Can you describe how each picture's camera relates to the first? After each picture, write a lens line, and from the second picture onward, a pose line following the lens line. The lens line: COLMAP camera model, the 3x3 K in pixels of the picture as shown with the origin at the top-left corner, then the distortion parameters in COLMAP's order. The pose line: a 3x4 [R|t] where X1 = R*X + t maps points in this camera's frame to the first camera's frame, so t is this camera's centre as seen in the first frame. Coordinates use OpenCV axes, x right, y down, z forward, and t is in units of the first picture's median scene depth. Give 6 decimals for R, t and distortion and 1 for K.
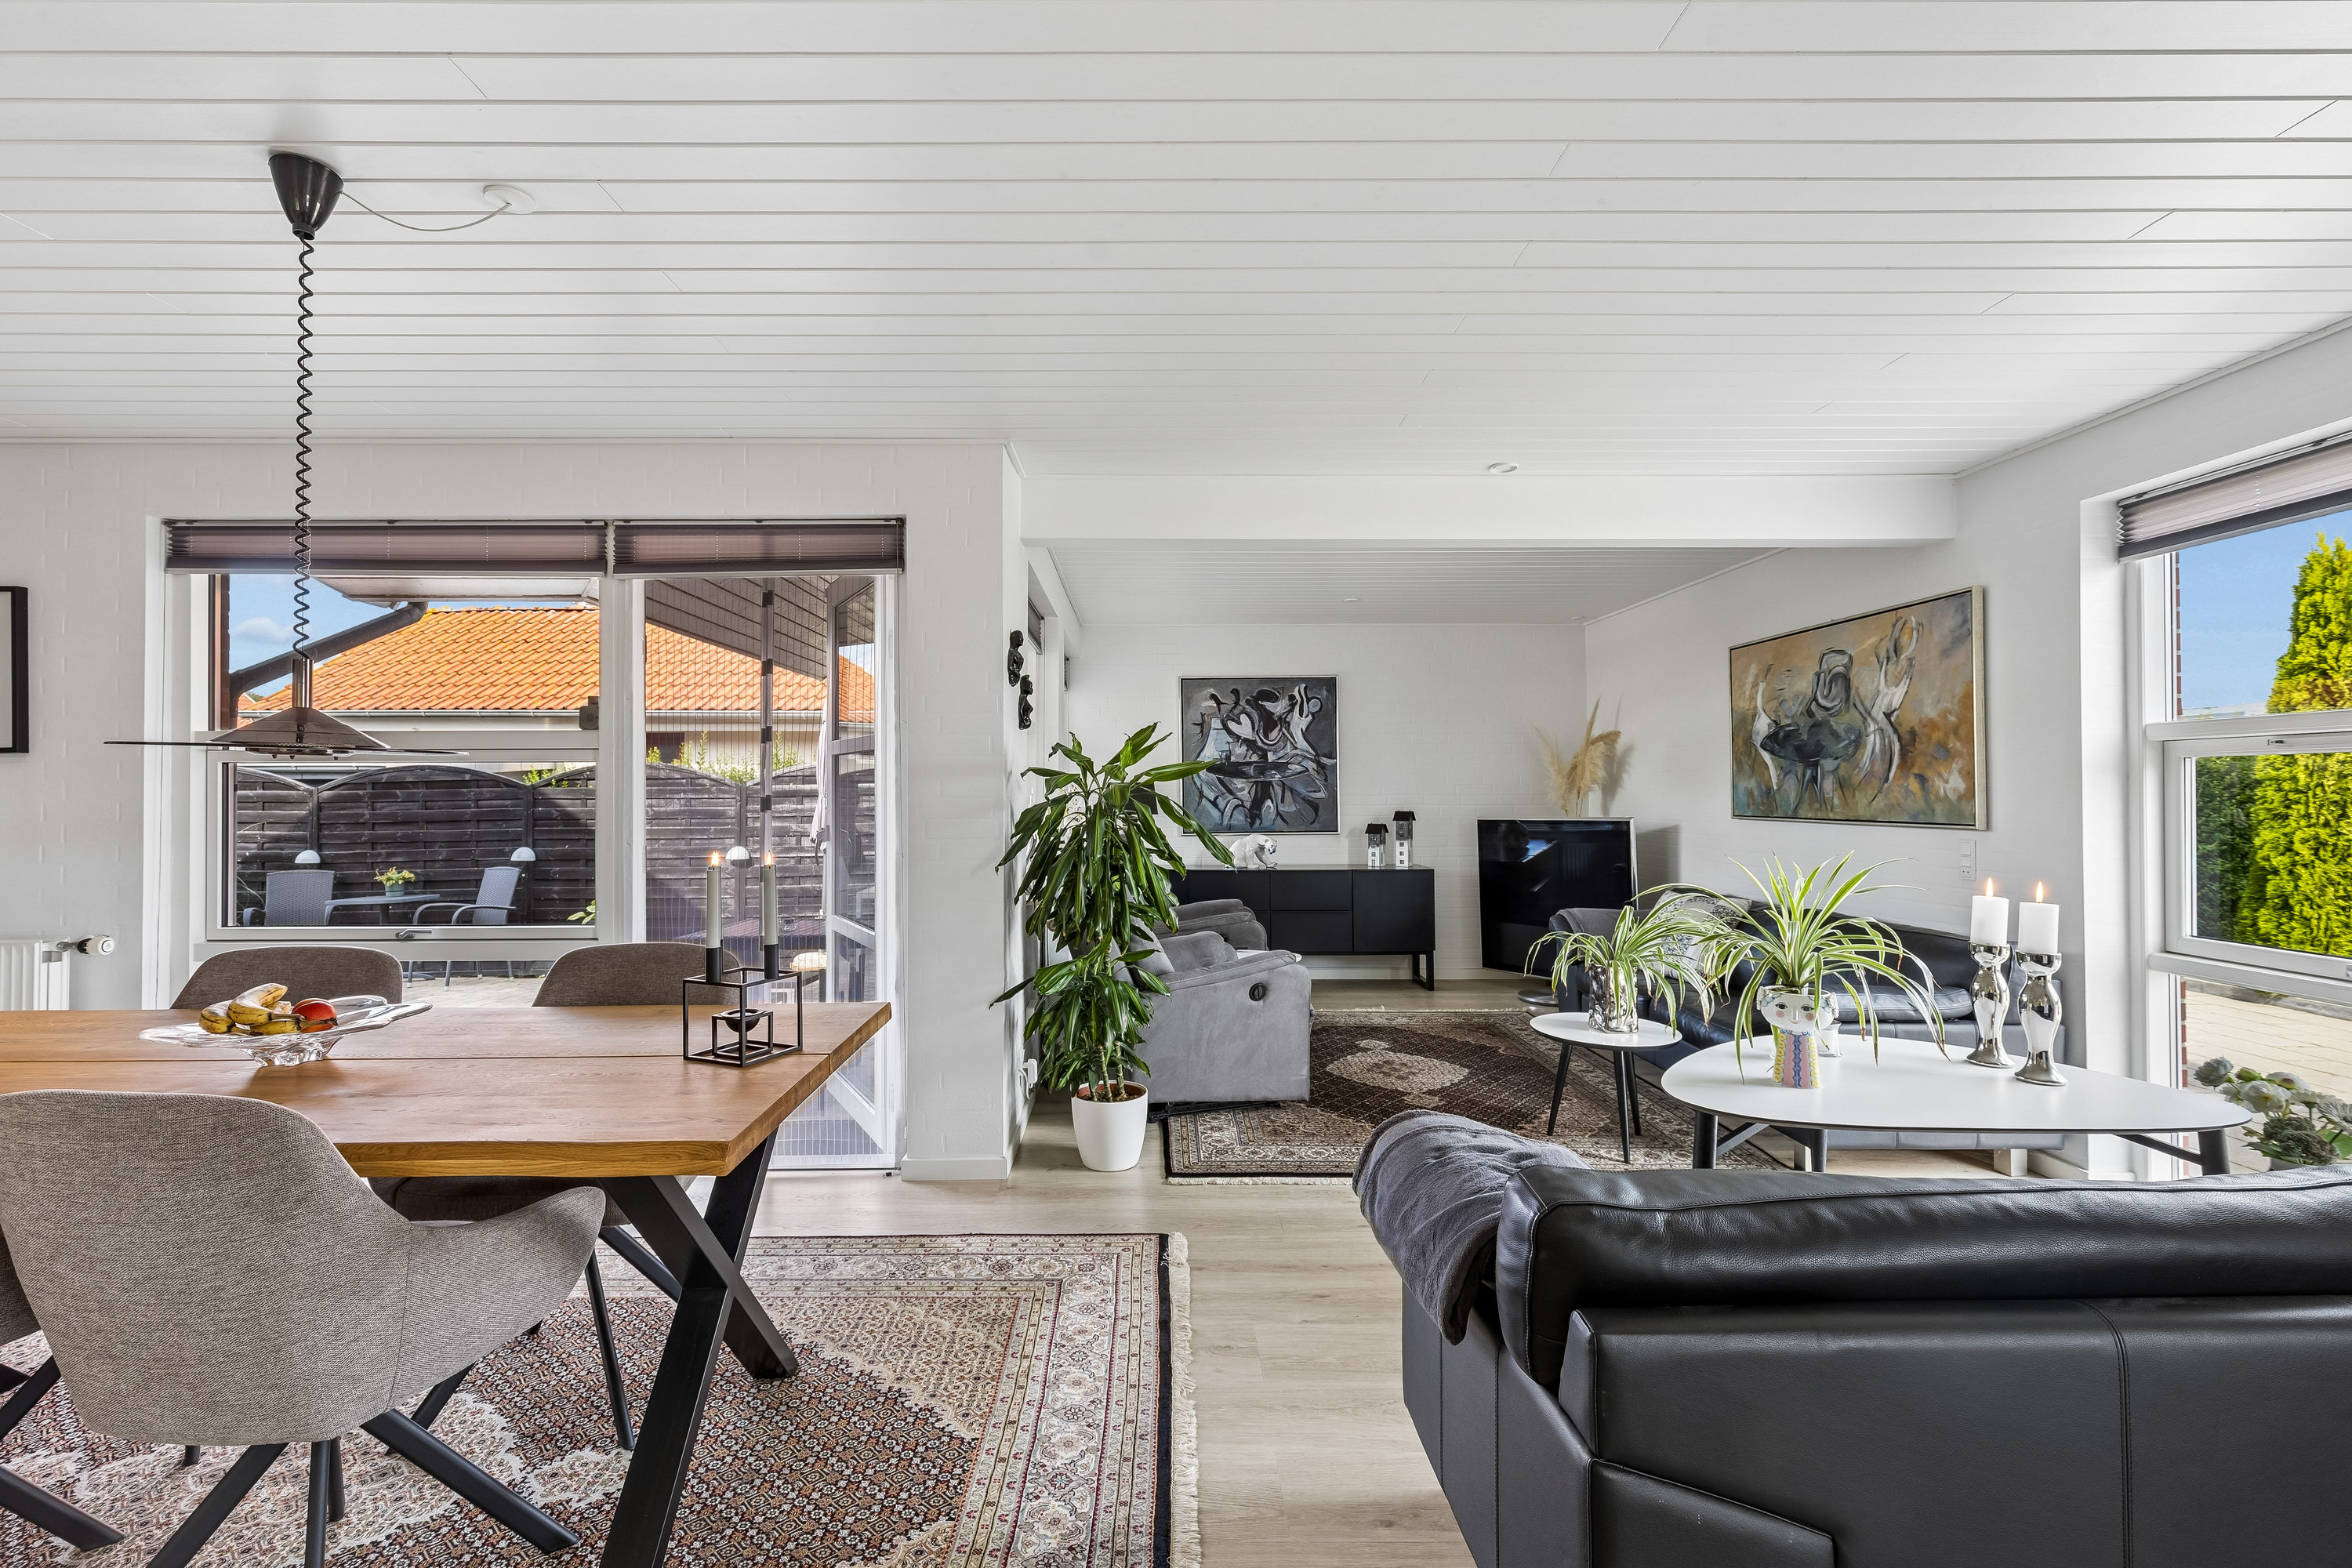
lens RADIAL K [[1071.6, 0, 1170.4], [0, 1071.6, 778.1], [0, 0, 1]] dist [-0.000858, -0.000243]
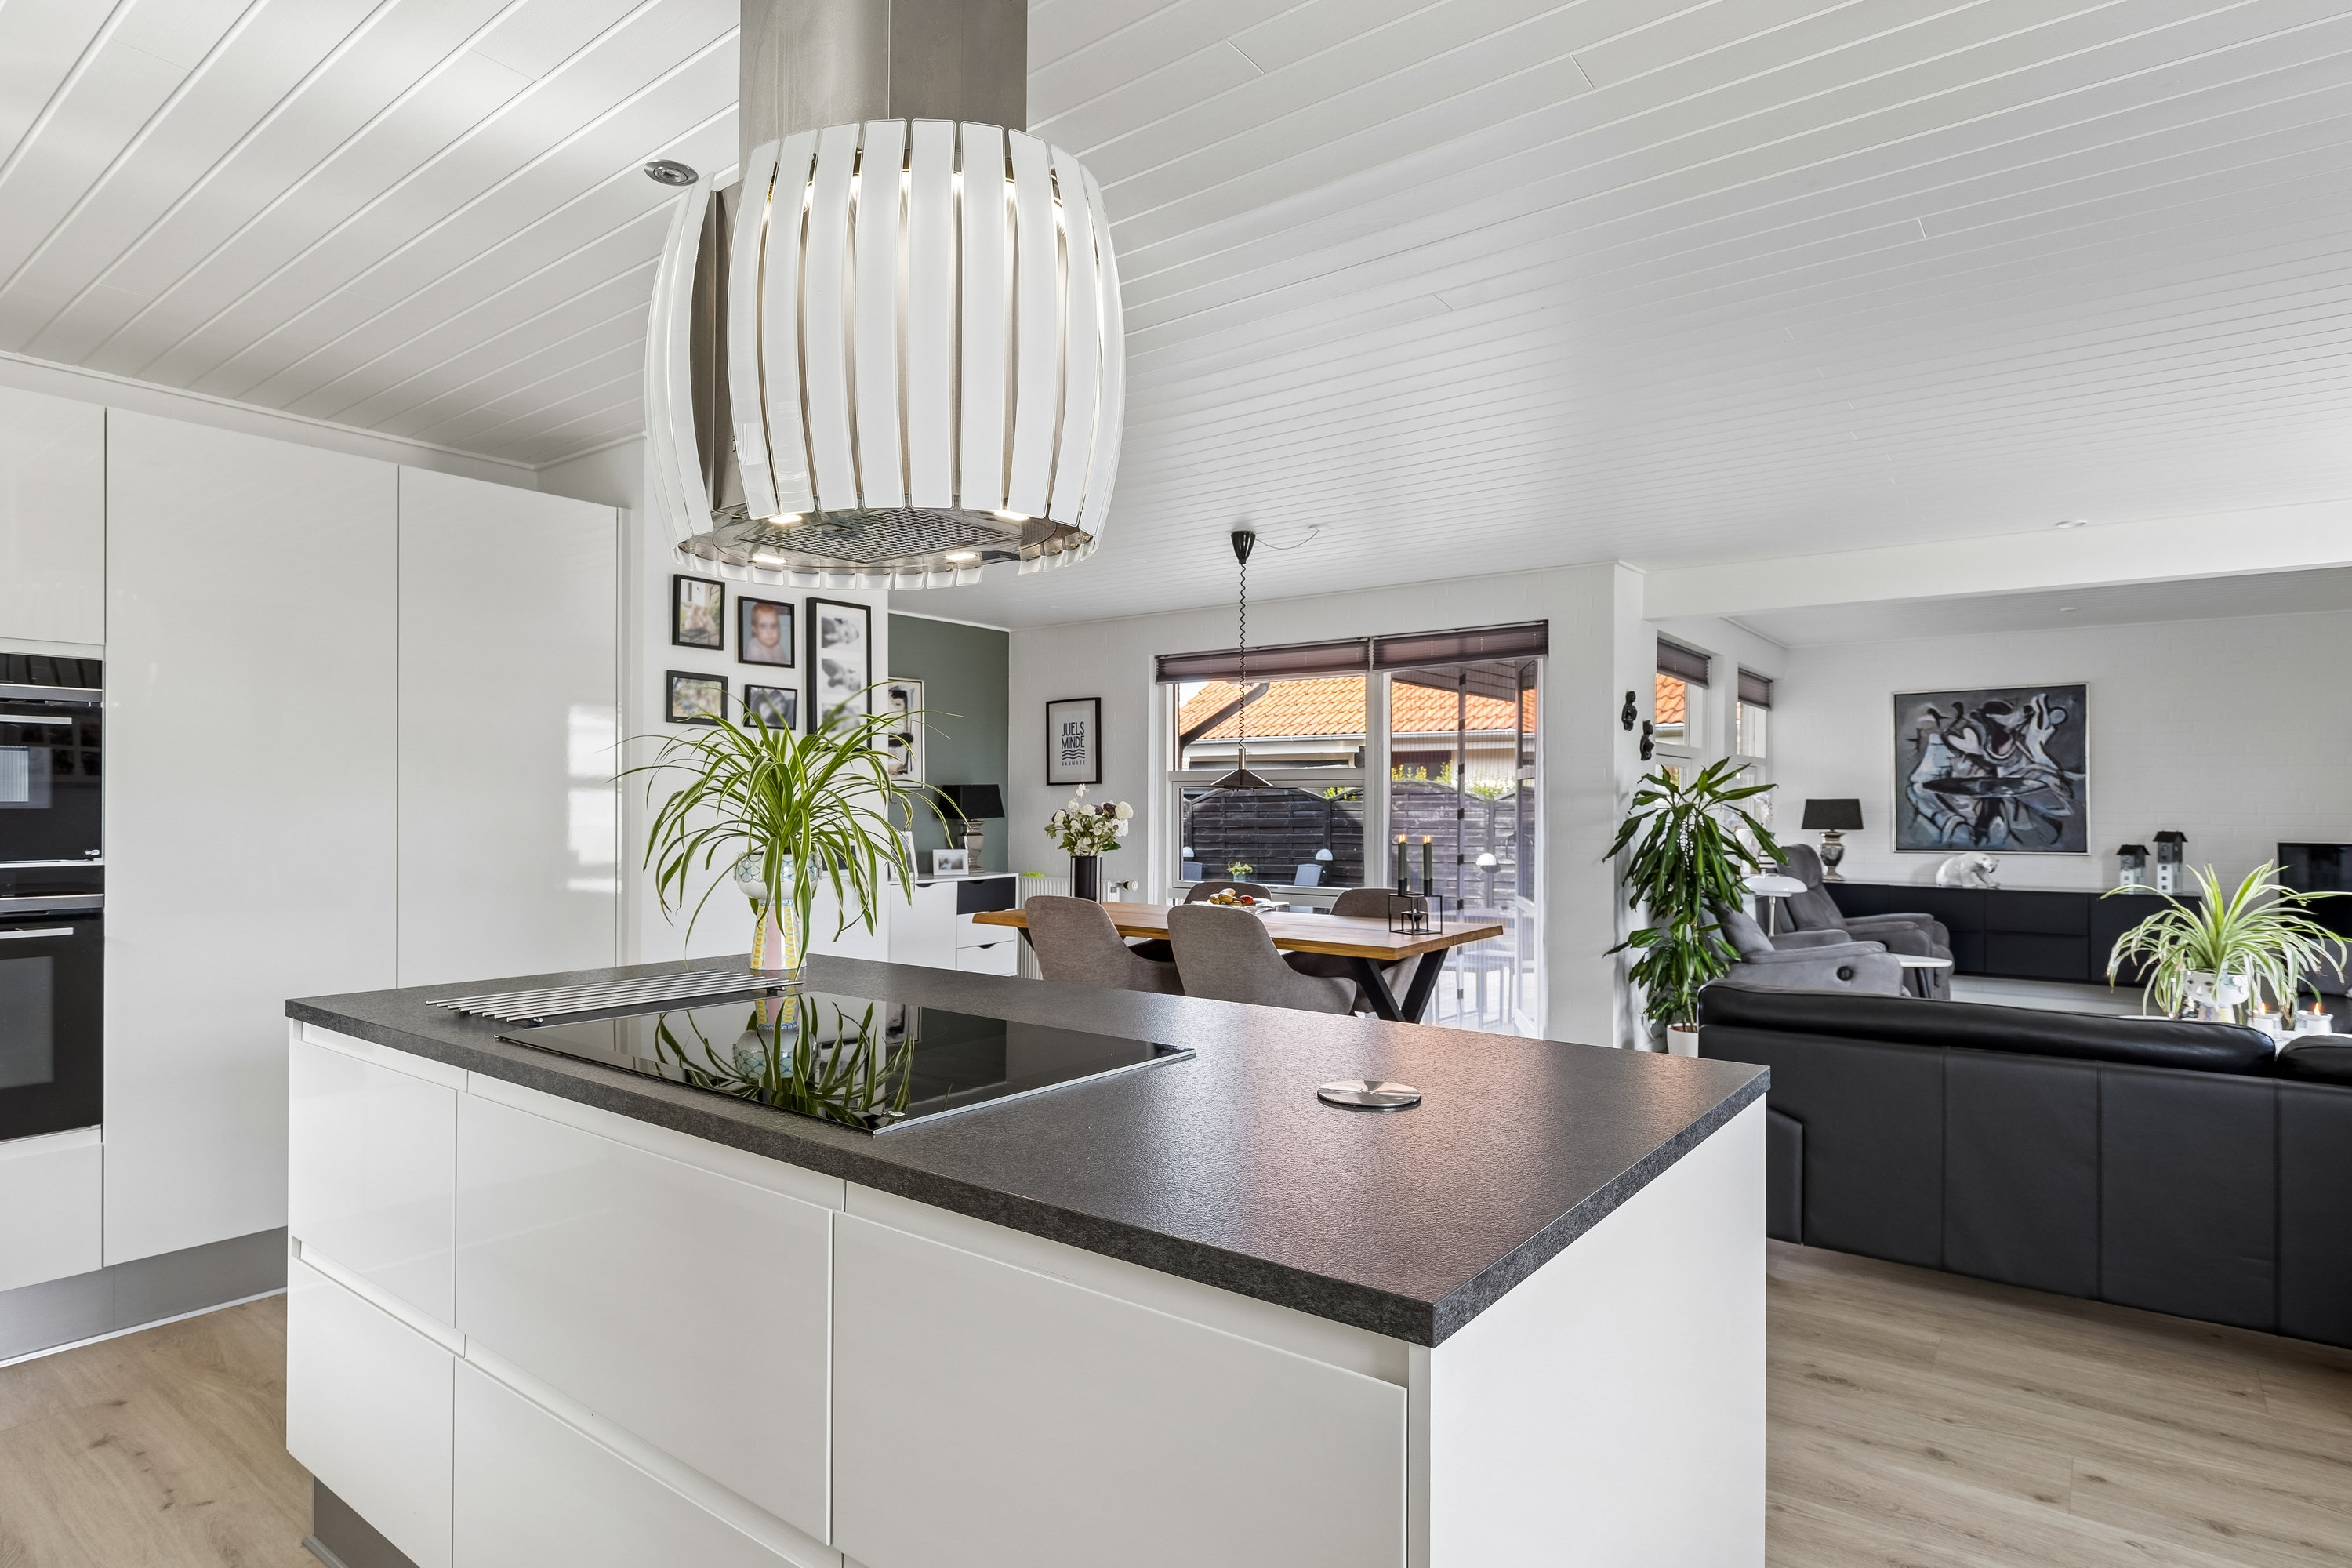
lens RADIAL K [[1258.3, 0, 1173.1], [0, 1258.3, 791.9], [0, 0, 1]] dist [-0.000602, -0.000068]
pose [[0.788688, -0.001030, -0.614793, 0.200884], [0.002200, 0.999997, 0.001147, -0.005249], [0.614790, -0.002257, 0.788688, -0.334980]]
